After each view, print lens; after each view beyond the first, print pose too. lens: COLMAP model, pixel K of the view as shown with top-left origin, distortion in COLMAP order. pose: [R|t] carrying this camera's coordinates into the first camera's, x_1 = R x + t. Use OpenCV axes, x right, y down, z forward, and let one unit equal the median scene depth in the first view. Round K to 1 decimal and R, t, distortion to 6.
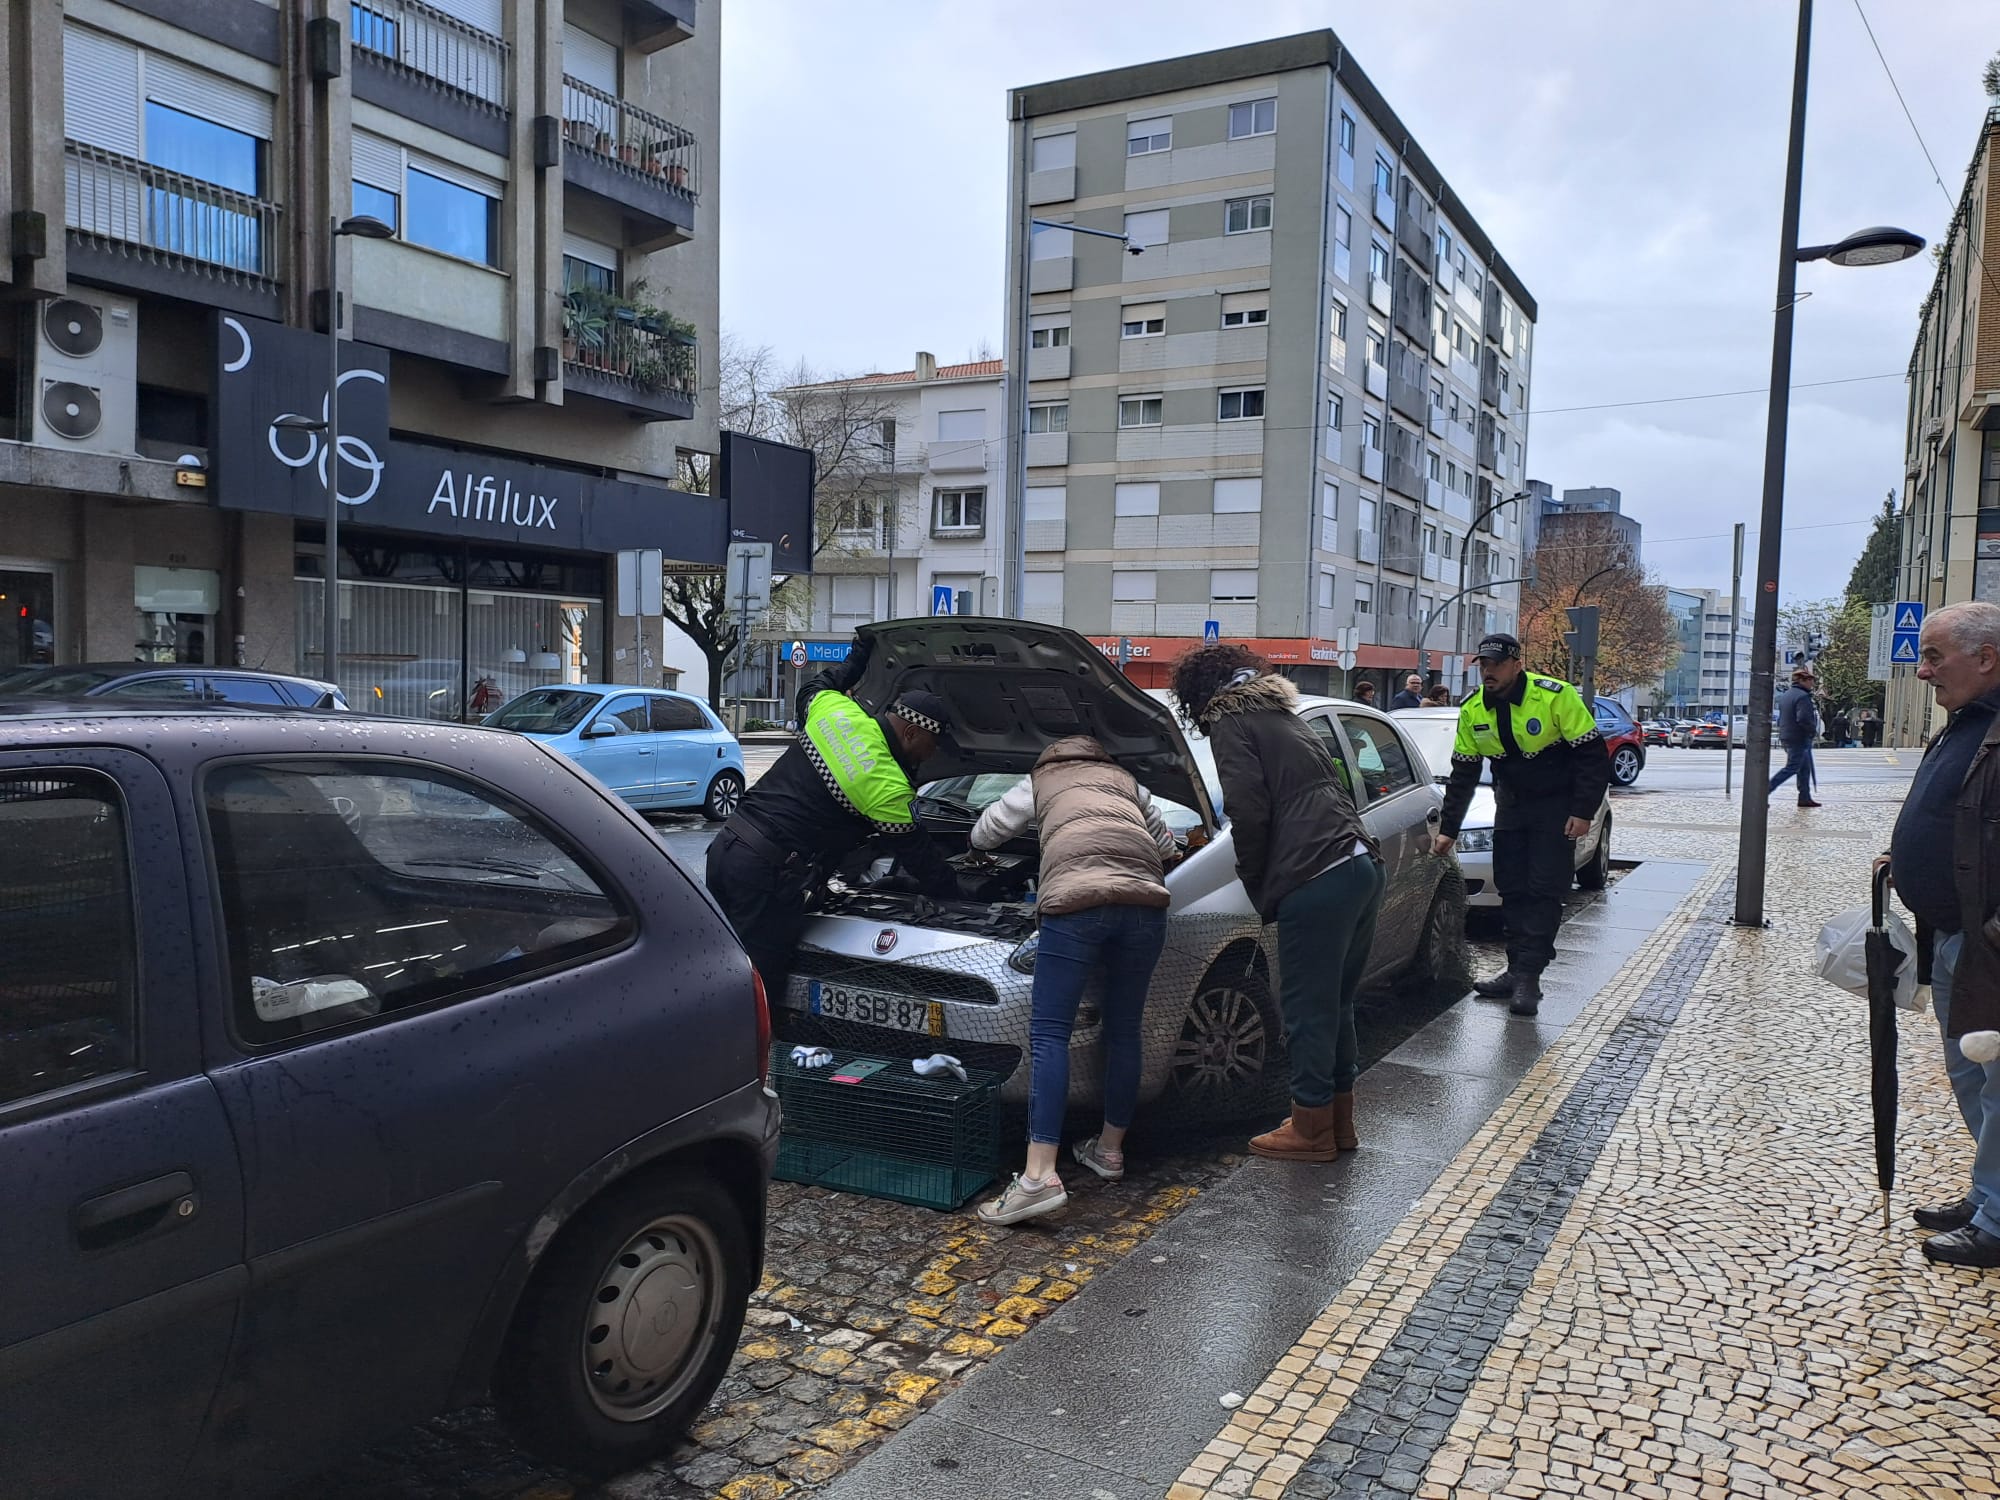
lens RADIAL K [[1479.7, 0, 1020.2], [0, 1479.7, 751.4], [0, 0, 1]] dist [0.063704, -0.061045]
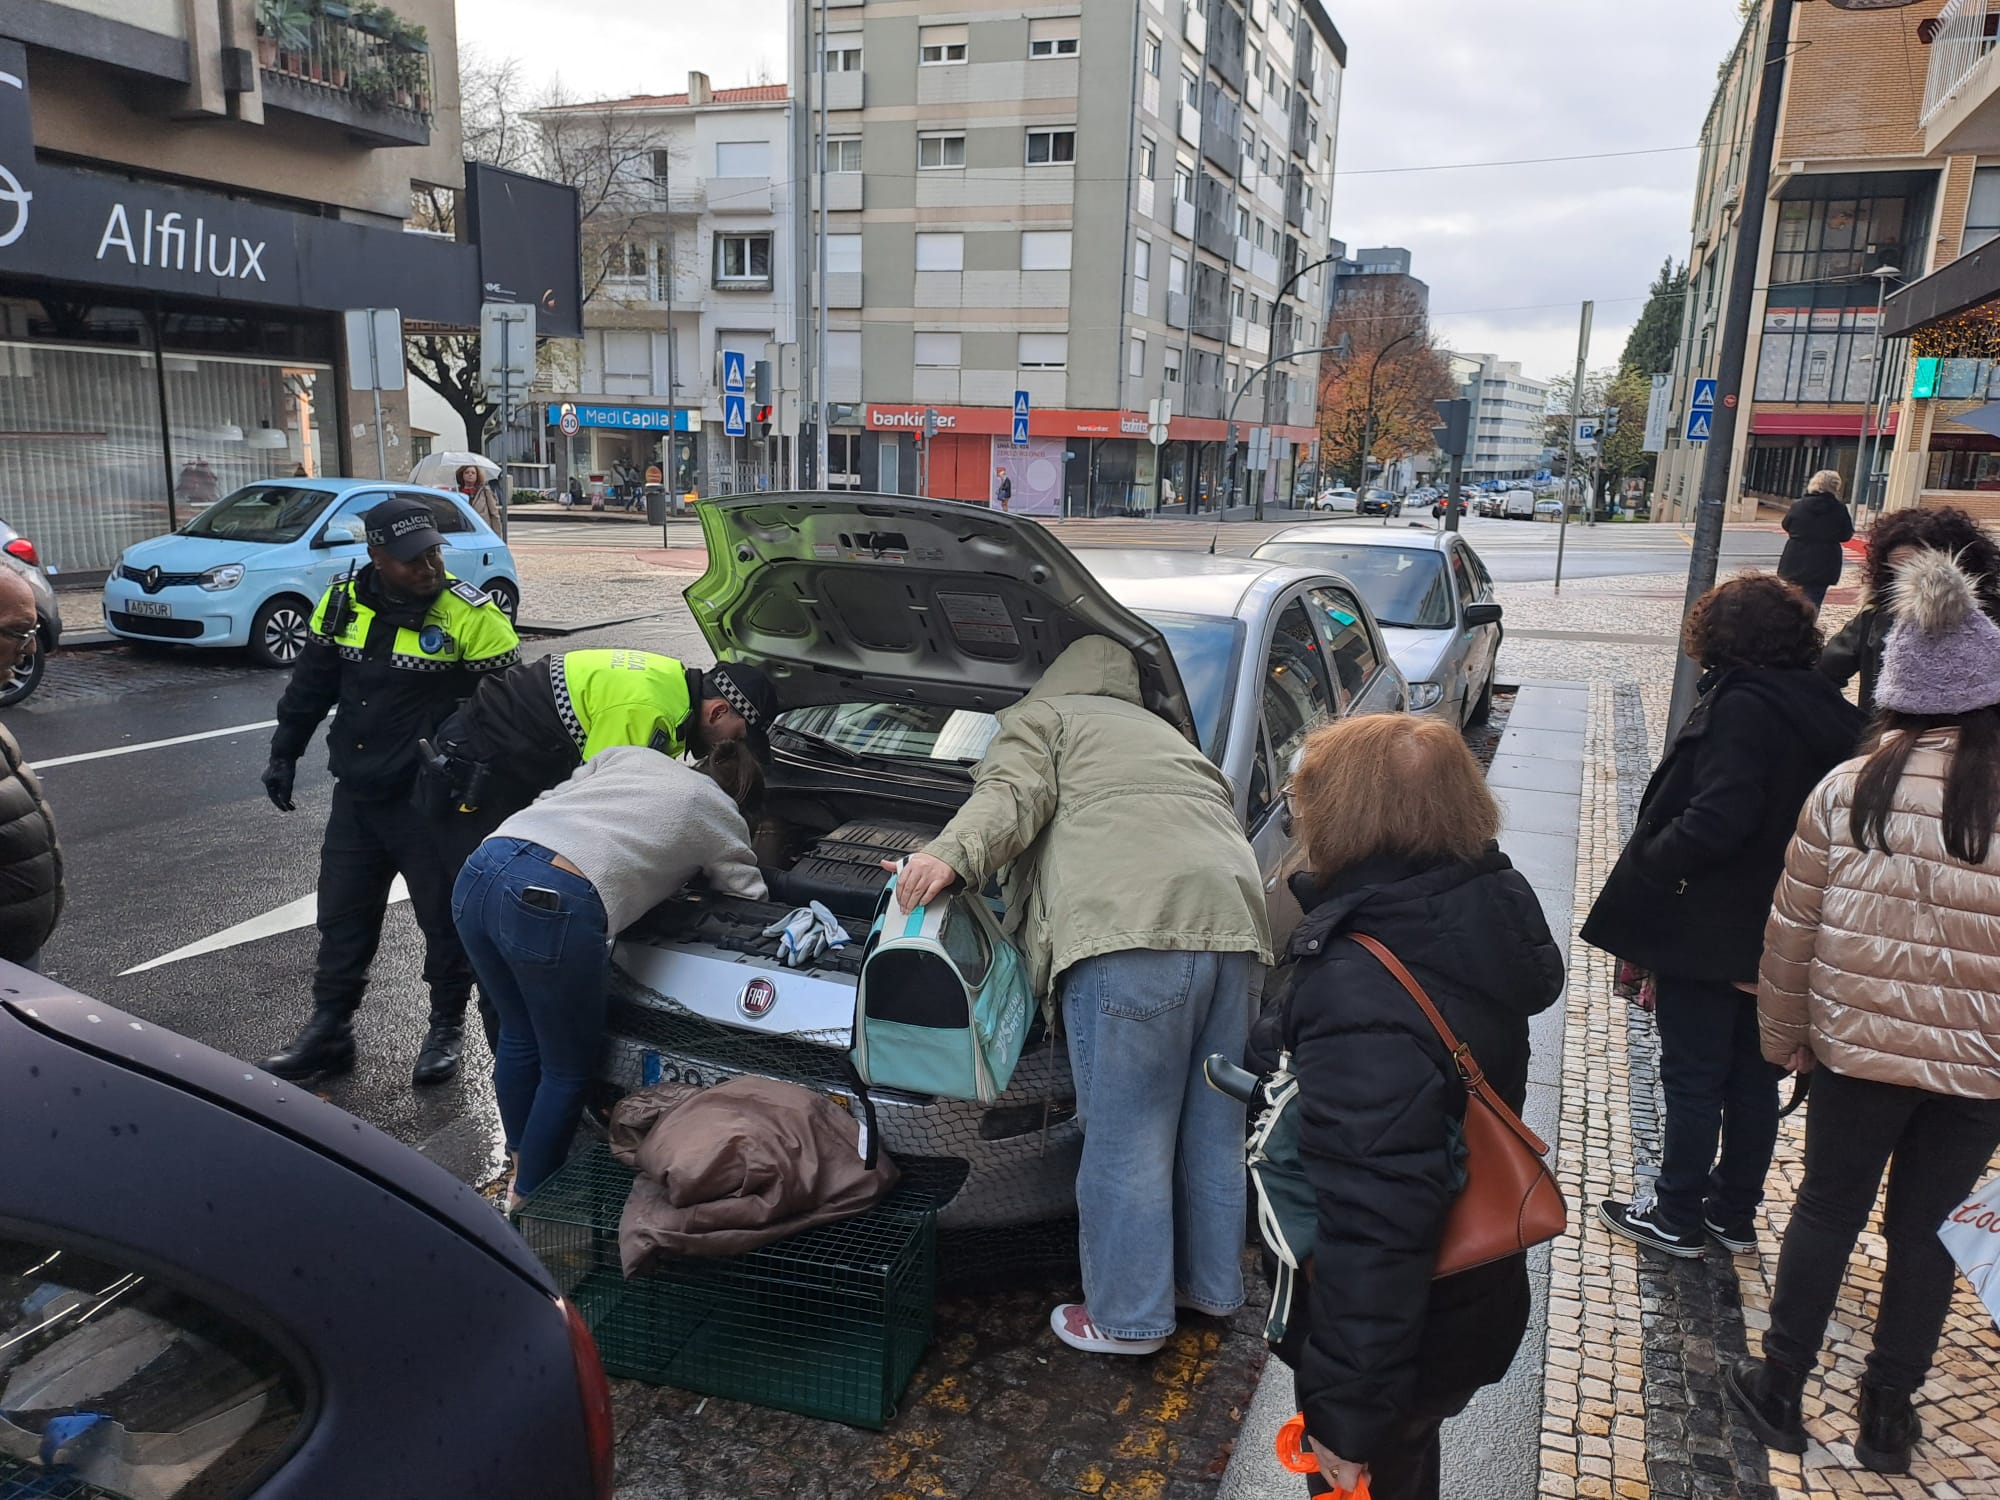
lens RADIAL K [[1479.7, 0, 1017.6], [0, 1479.7, 749.8], [0, 0, 1]] dist [0.063704, -0.061045]
pose [[0.990385, -0.021669, 0.136628, -0.015527], [-0.000133, 0.987506, 0.157582, -0.022205], [-0.138336, -0.156085, 0.978008, 0.079733]]
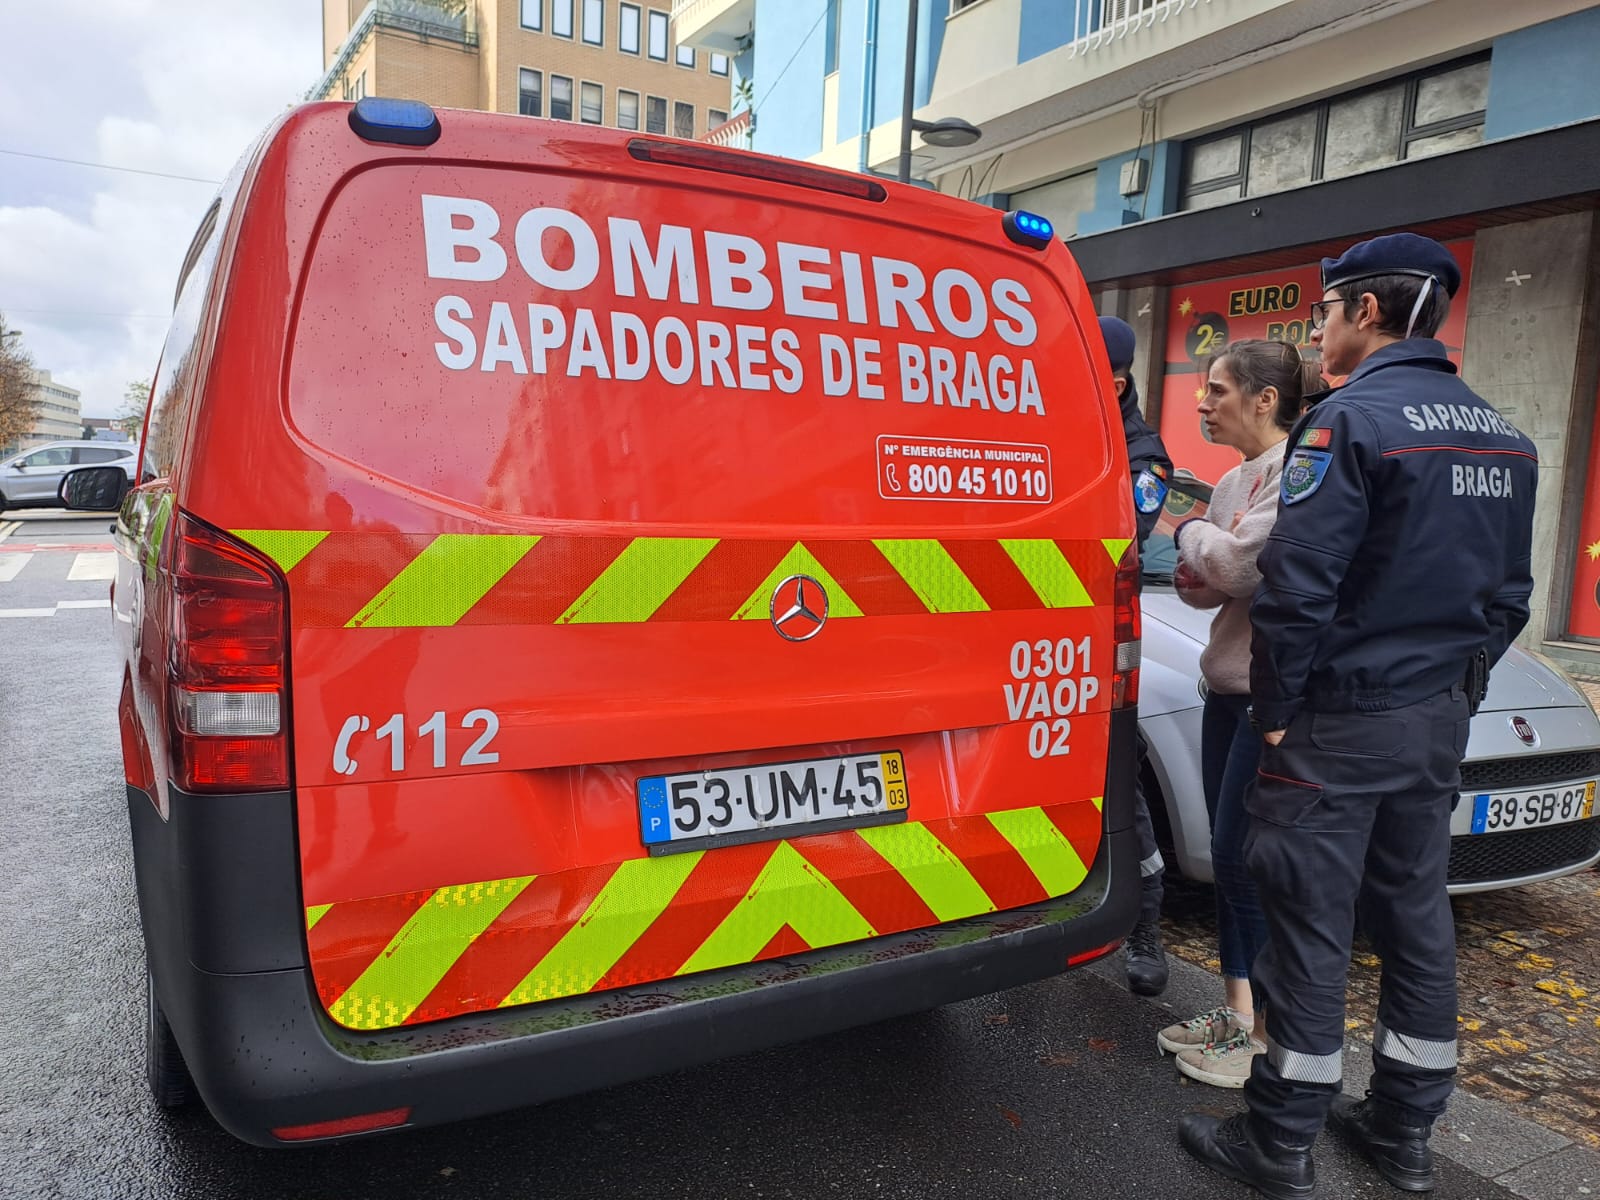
lens RADIAL K [[1183.8, 0, 789.1], [0, 1183.8, 611.6], [0, 0, 1]] dist [0.063704, -0.061045]
pose [[0.524430, -0.097664, 0.845834, -0.217051], [0.020272, 0.994550, 0.102267, -0.005471], [-0.851212, -0.036485, 0.523552, 0.238352]]
